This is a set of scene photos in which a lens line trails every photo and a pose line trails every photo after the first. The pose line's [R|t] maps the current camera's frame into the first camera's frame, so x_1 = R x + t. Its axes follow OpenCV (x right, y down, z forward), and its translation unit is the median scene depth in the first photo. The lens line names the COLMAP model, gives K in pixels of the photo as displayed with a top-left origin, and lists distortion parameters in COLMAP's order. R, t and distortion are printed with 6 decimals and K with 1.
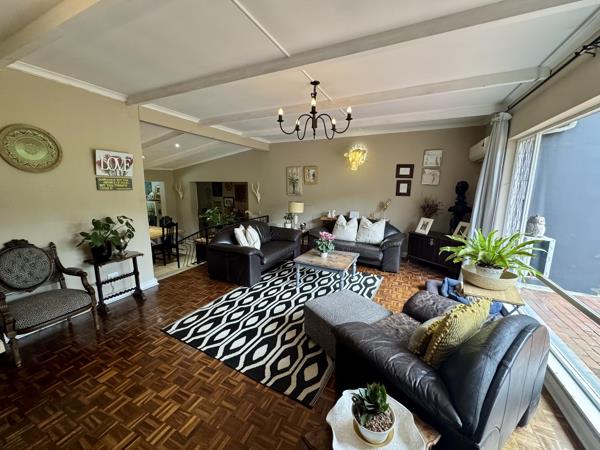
lens RADIAL K [[239.7, 0, 298.4], [0, 239.7, 223.7], [0, 0, 1]] dist [-0.001719, -0.000073]
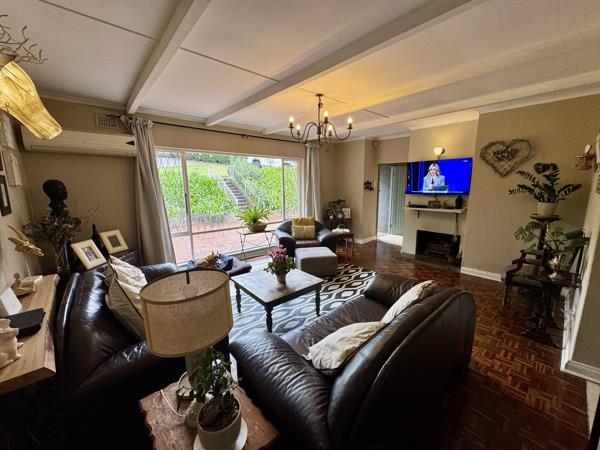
lens RADIAL K [[239.7, 0, 298.4], [0, 239.7, 223.7], [0, 0, 1]] dist [-0.001719, -0.000073]
pose [[-0.919096, -0.065930, 0.388479, -0.287620], [0.065590, 0.946549, 0.315821, -0.337546], [-0.388537, 0.315750, -0.865645, 1.999325]]
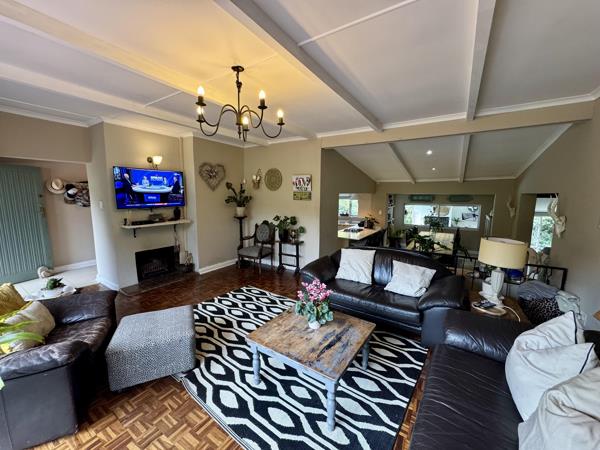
lens RADIAL K [[239.7, 0, 298.4], [0, 239.7, 223.7], [0, 0, 1]] dist [-0.001719, -0.000073]
pose [[-0.136763, 0.110907, -0.984376, 0.796148], [-0.168465, 0.976634, 0.133440, -0.202804], [0.976174, 0.184083, -0.114884, 1.245701]]
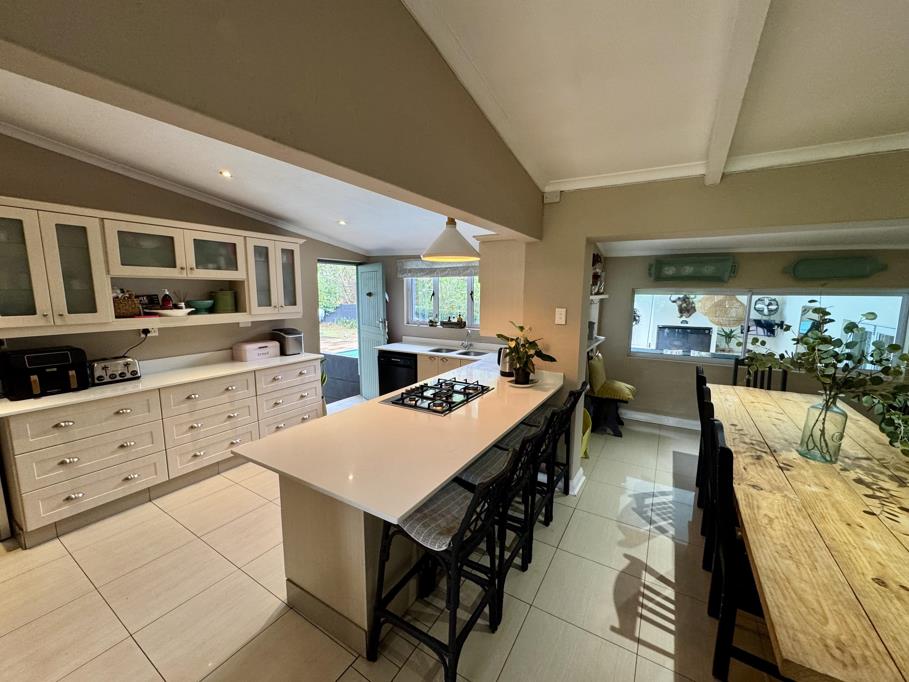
lens RADIAL K [[363.1, 0, 452.0], [0, 363.1, 339.0], [0, 0, 1]] dist [-0.001719, -0.000073]
pose [[-0.099316, 0.122330, -0.987508, -0.866684], [-0.173237, 0.975133, 0.138220, -0.148741], [0.979860, 0.184800, -0.075655, 1.587207]]
